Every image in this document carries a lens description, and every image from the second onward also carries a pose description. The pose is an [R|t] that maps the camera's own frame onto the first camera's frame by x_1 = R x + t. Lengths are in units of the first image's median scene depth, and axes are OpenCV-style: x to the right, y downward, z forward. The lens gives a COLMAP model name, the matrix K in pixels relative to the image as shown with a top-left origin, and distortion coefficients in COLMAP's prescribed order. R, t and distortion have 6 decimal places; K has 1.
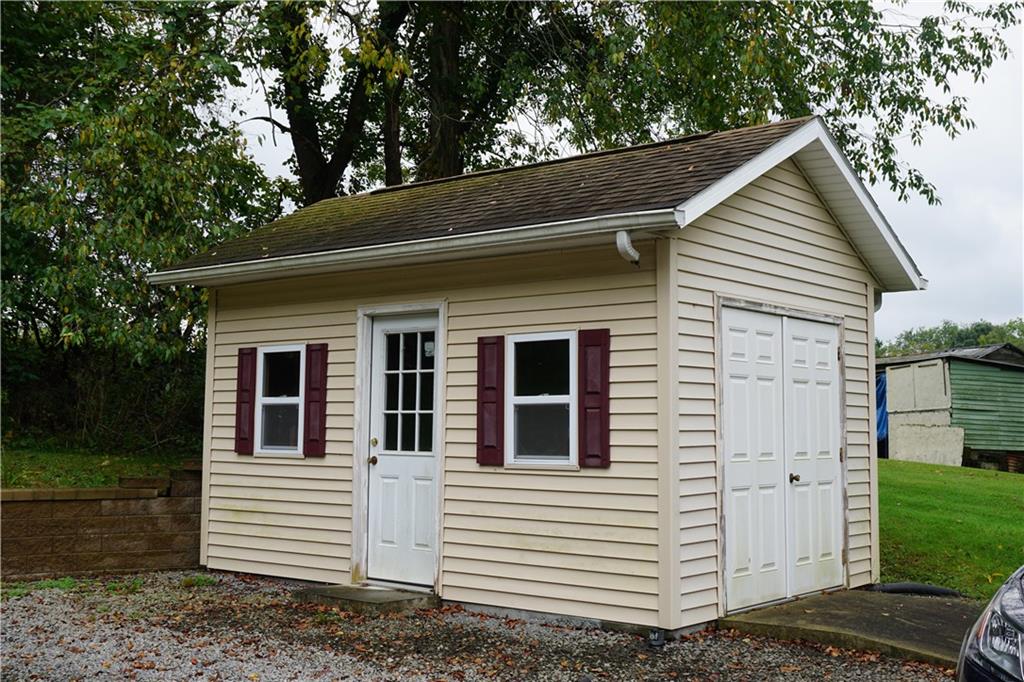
lens RADIAL K [[1190.2, 0, 512.4], [0, 1190.2, 340.5], [0, 0, 1]] dist [-0.002049, 0.000000]
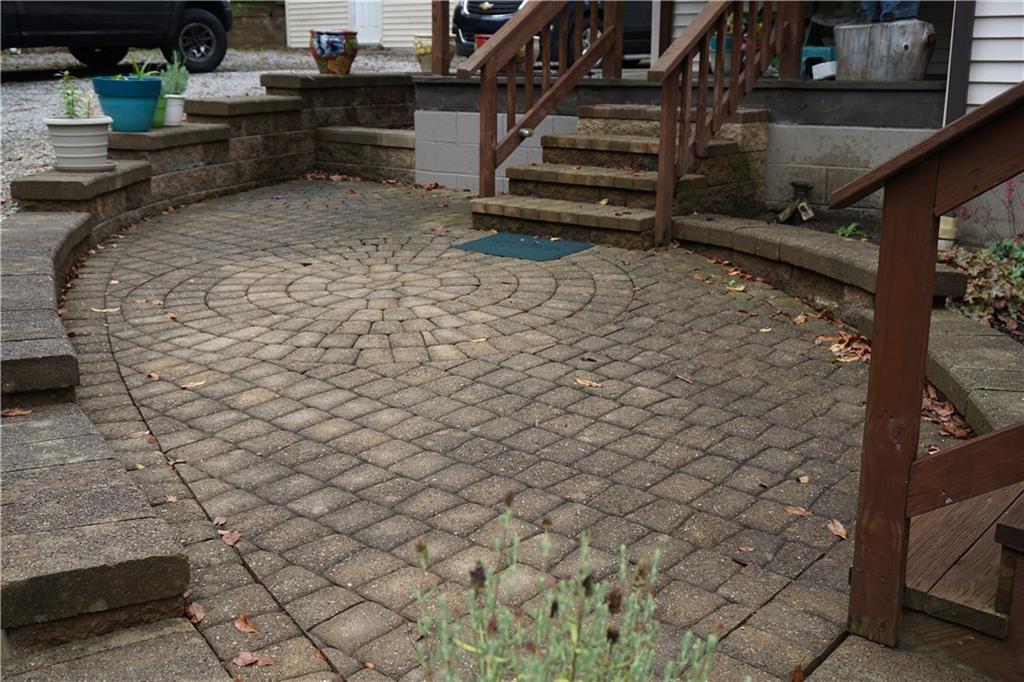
lens RADIAL K [[1088.6, 0, 511.2], [0, 1088.6, 341.1], [0, 0, 1]] dist [0.012937, 0.000000]
pose [[0.998691, 0.014942, -0.048910, 0.277222], [0.001139, 0.949633, 0.313361, 0.071183], [0.051128, -0.313007, 0.948374, -1.139925]]
